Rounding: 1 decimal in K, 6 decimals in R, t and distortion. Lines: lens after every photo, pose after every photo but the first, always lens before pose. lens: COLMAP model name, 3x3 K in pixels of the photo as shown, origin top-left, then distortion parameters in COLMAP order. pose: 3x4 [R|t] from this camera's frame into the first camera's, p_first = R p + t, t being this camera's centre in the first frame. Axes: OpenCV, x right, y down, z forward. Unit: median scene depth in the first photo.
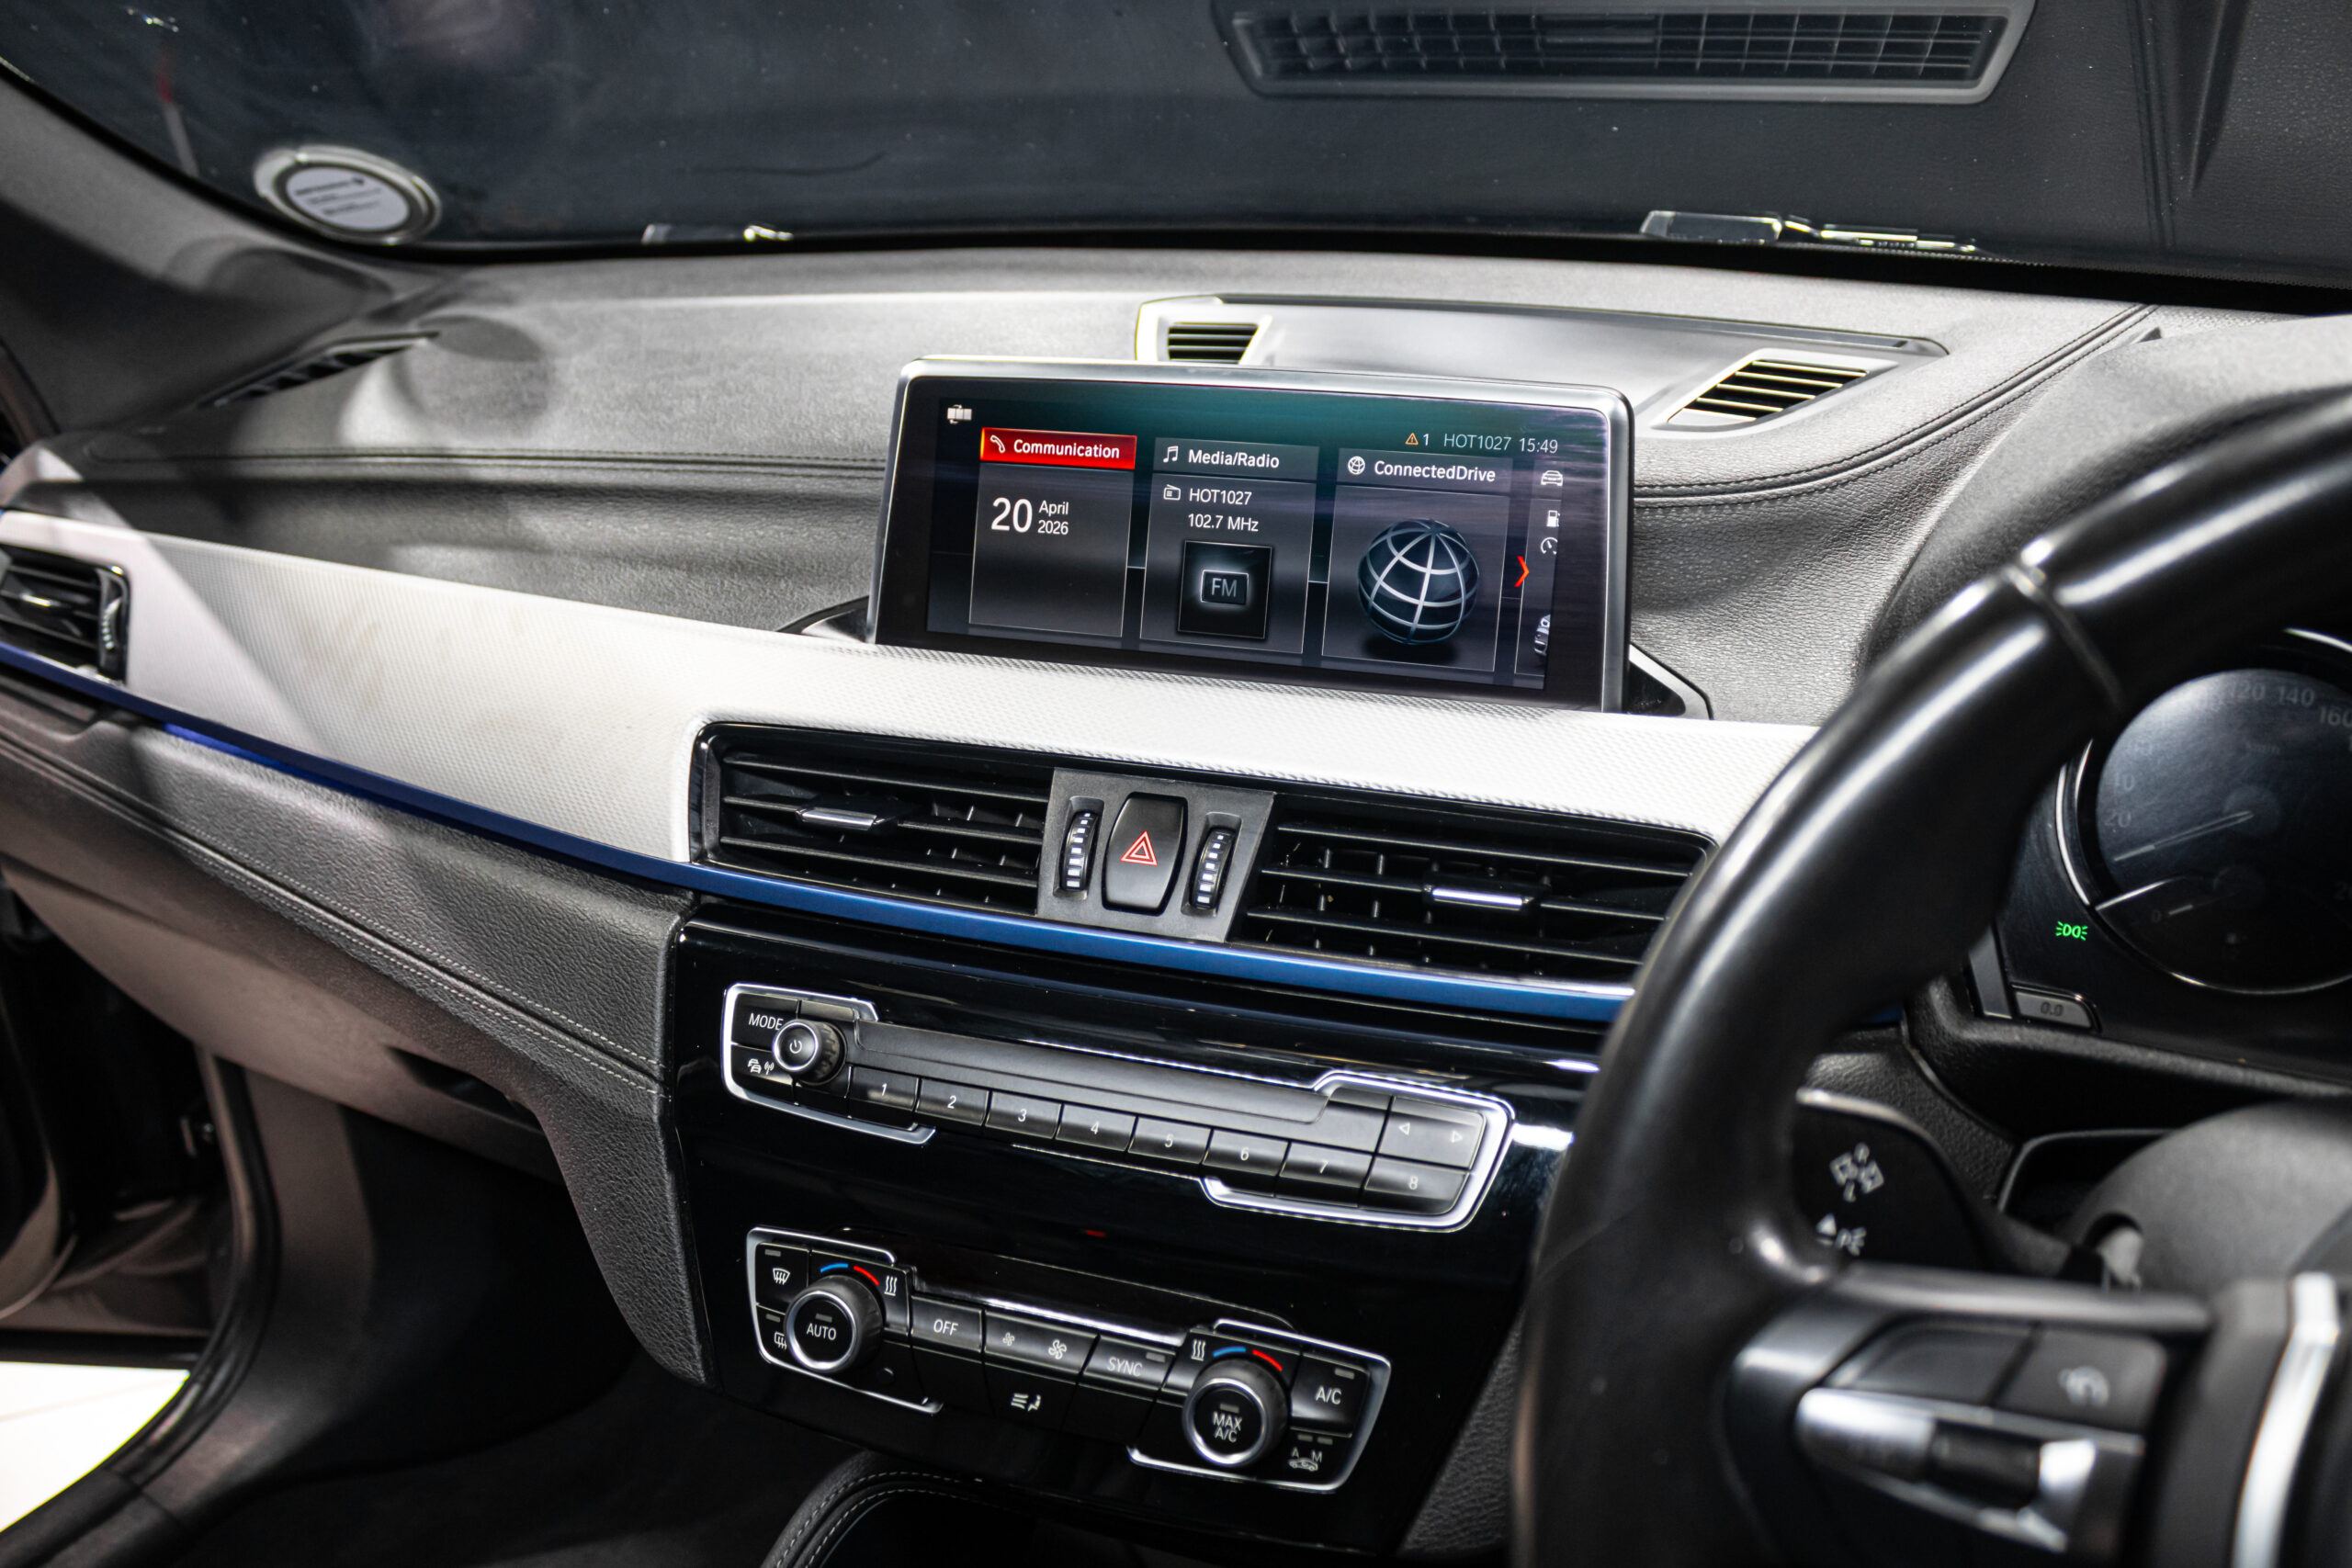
lens RADIAL K [[2197.6, 0, 1207.7], [0, 2197.6, 780.1], [0, 0, 1]] dist [-0.033089, -0.003497]
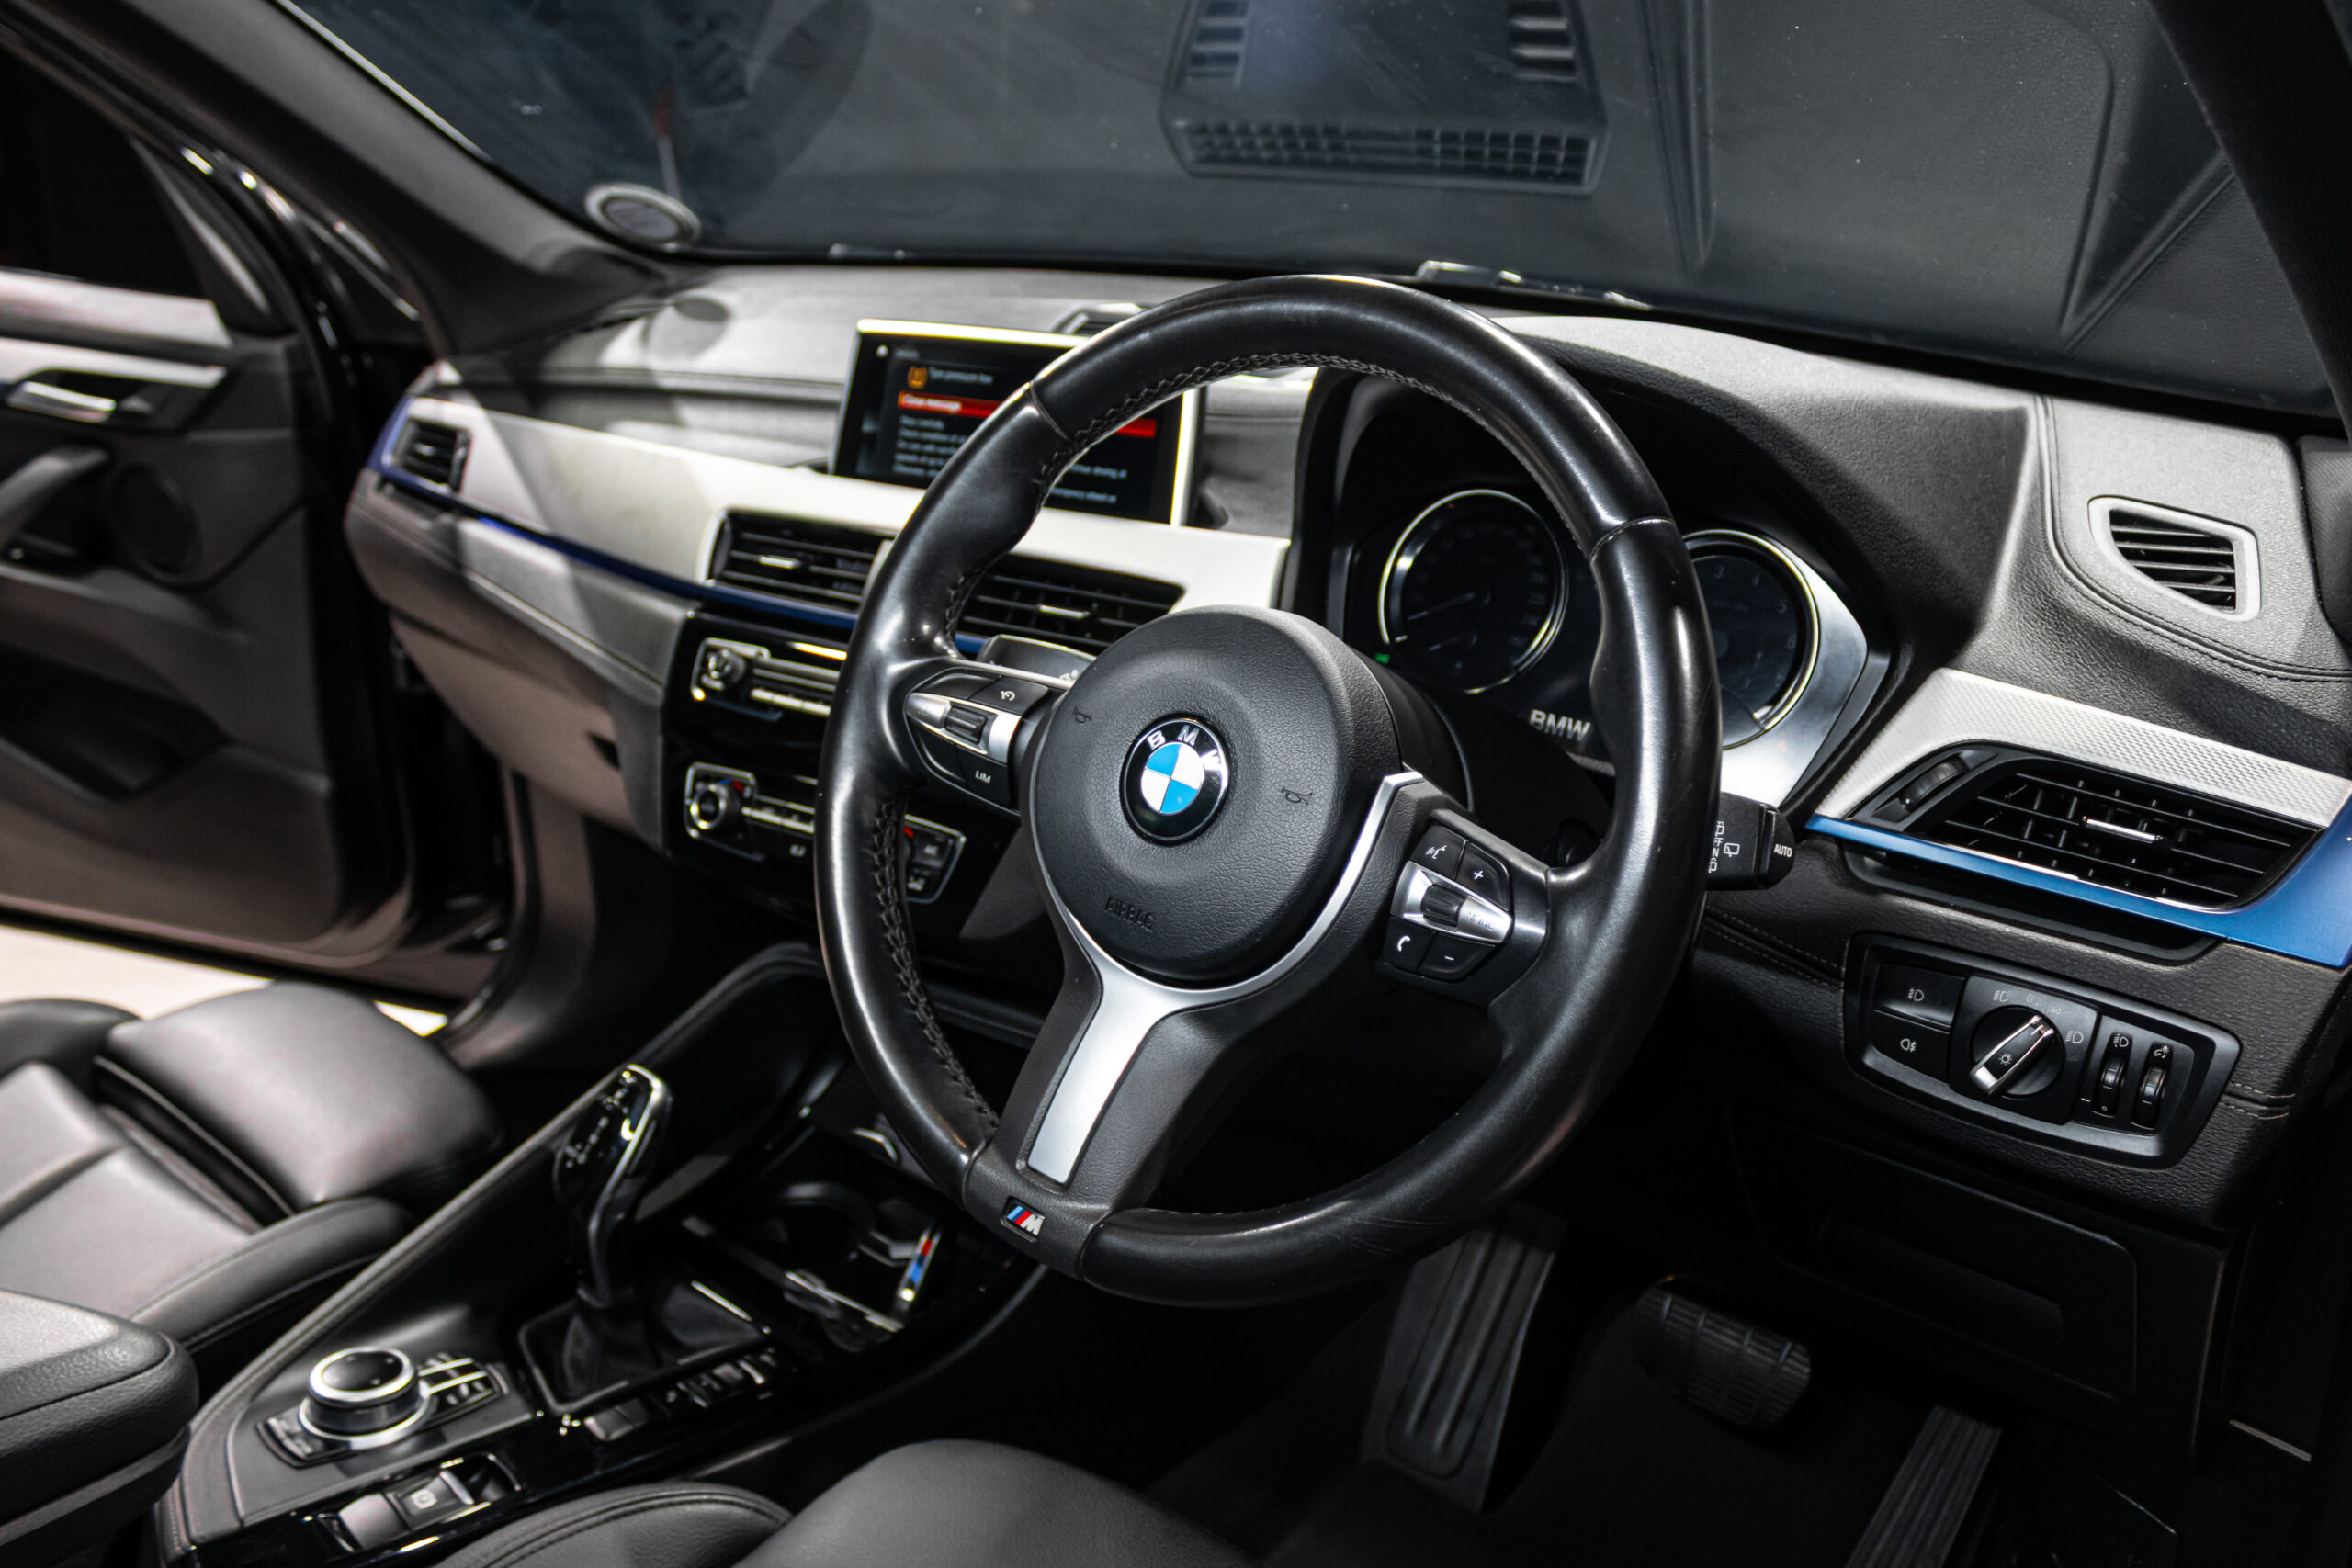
lens RADIAL K [[2539.6, 0, 1174.9], [0, 2539.6, 798.4], [0, 0, 1]] dist [-0.026868, 0.028770]
pose [[0.962119, 0.094587, -0.255695, 0.687277], [-0.106323, 0.993802, -0.032439, 0.237543], [0.251042, 0.058397, 0.966213, -0.916345]]
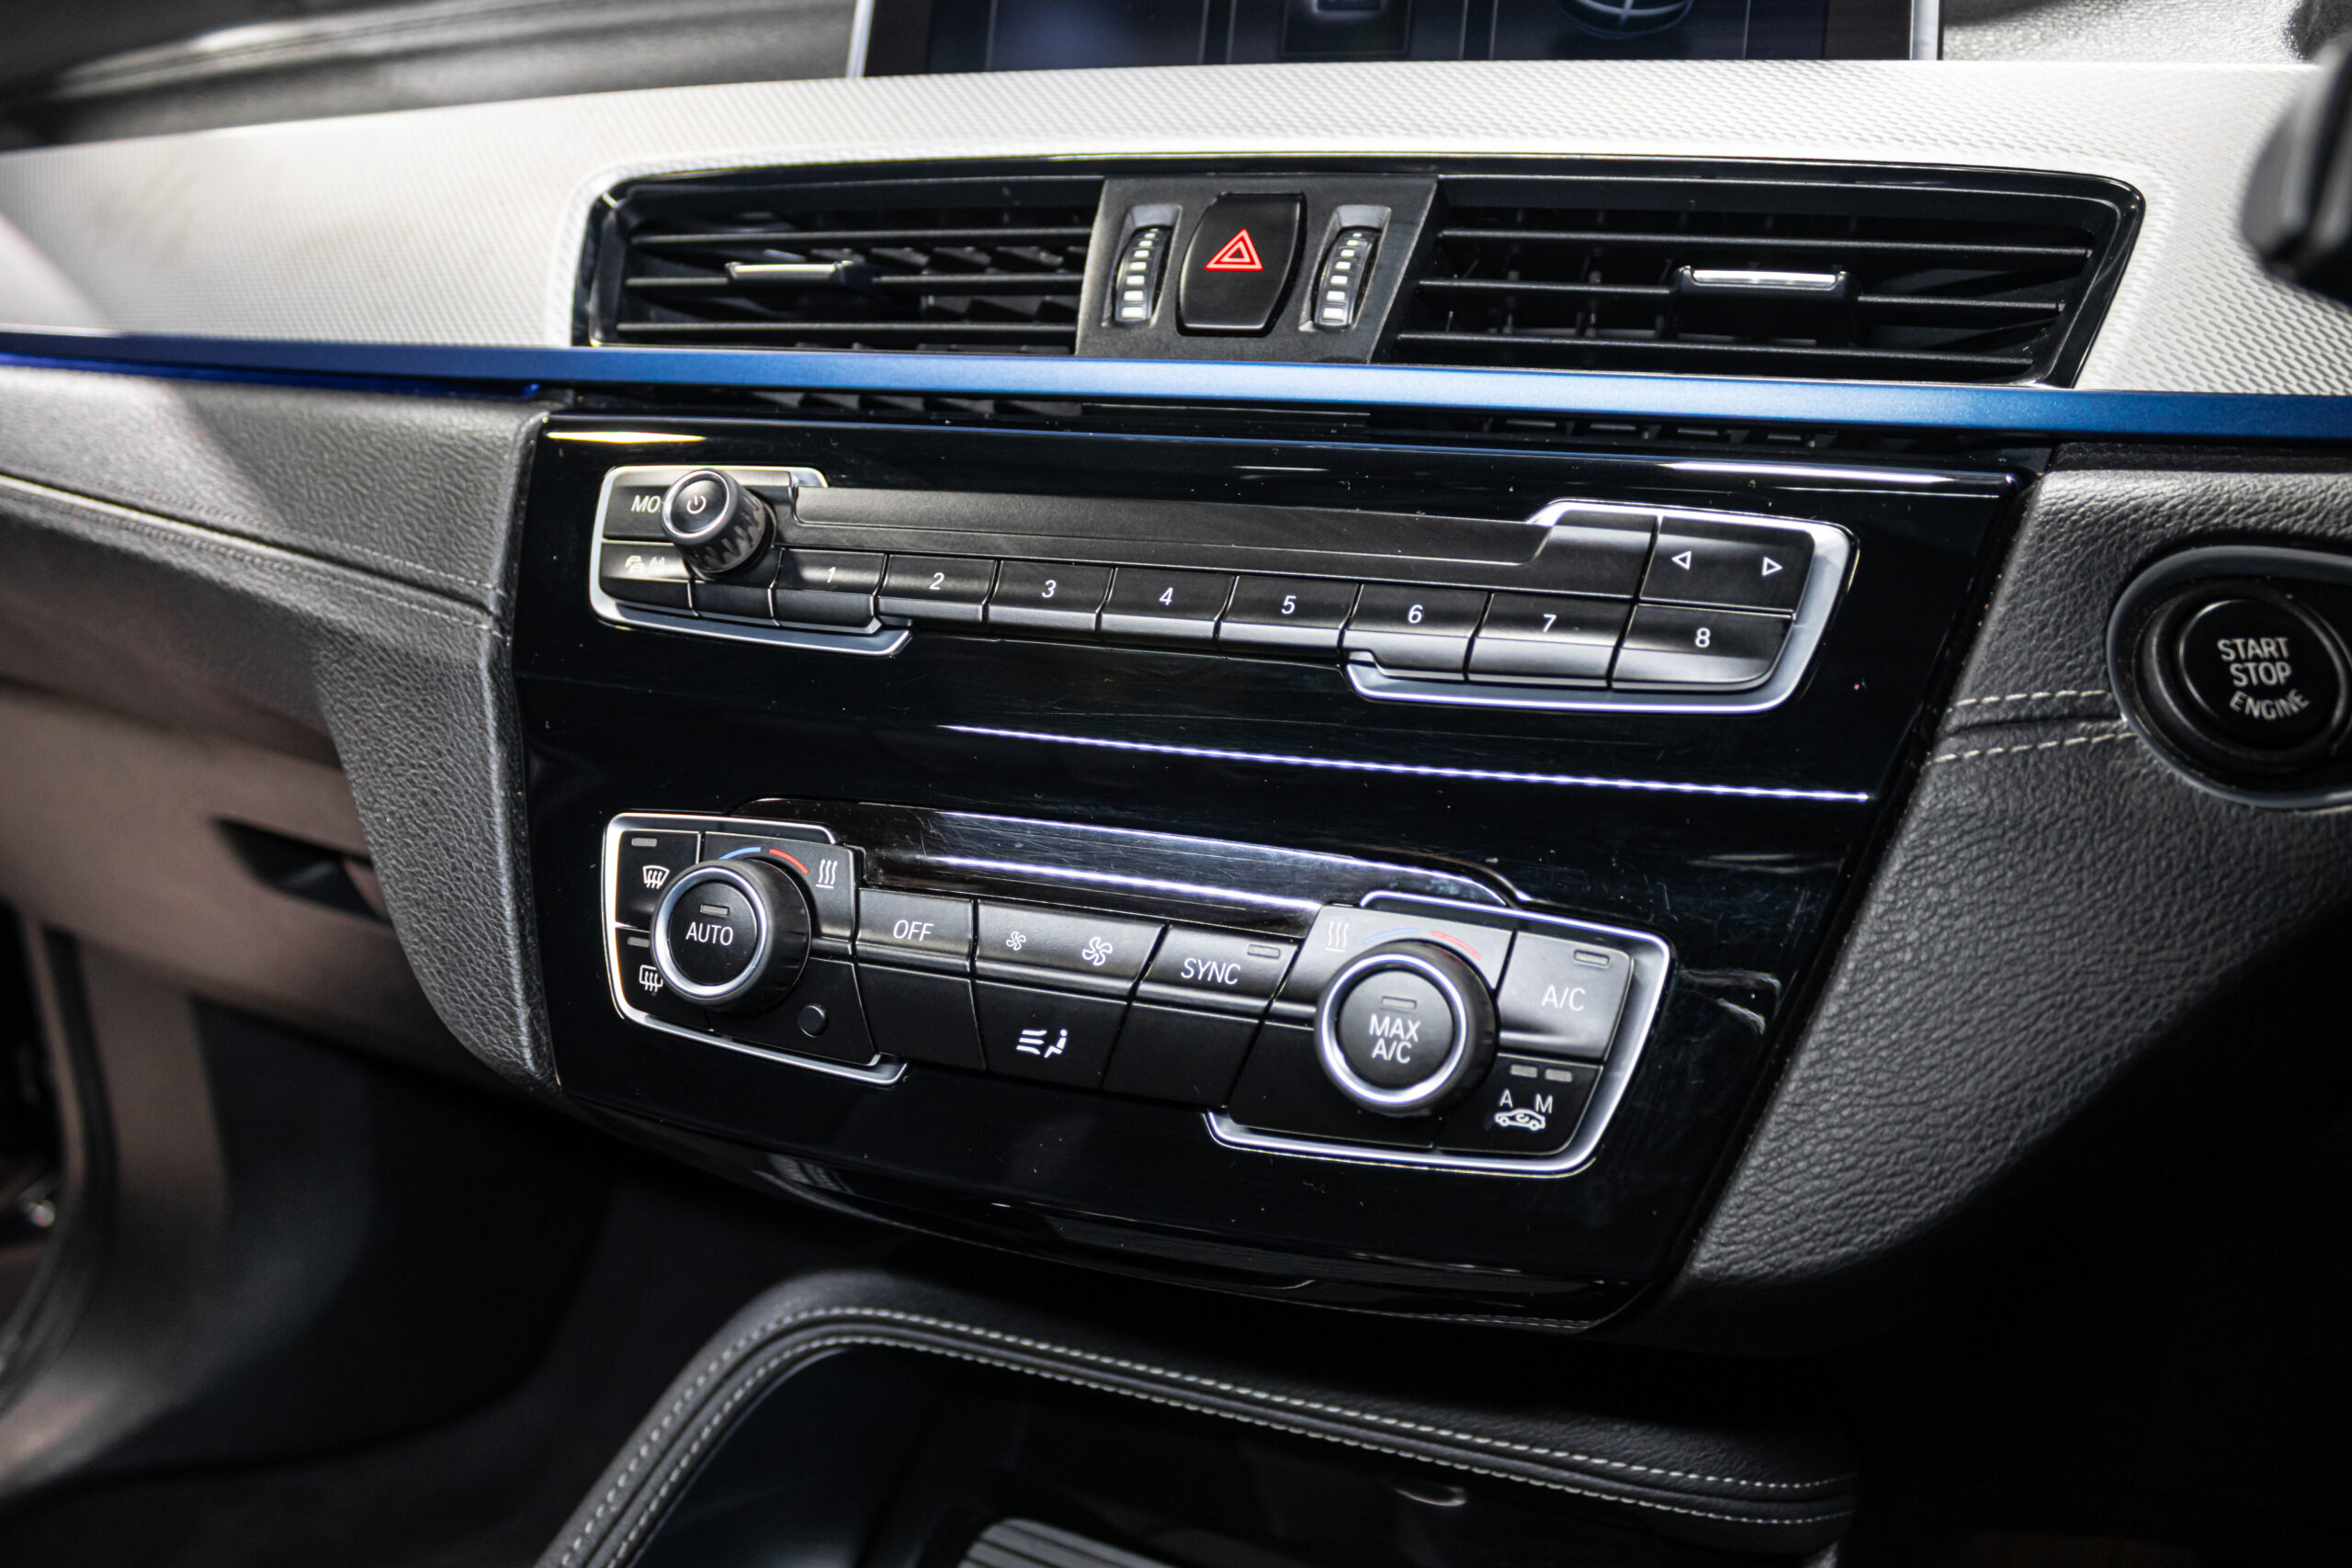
lens RADIAL K [[2072.4, 0, 1176.0], [0, 2072.4, 784.0], [0, 0, 1]] dist [-0.080317, 0.006438]
pose [[0.999805, 0.018210, -0.007642, -0.037326], [-0.019002, 0.992453, -0.121141, 0.242990], [0.005378, 0.121263, 0.992606, 0.371029]]
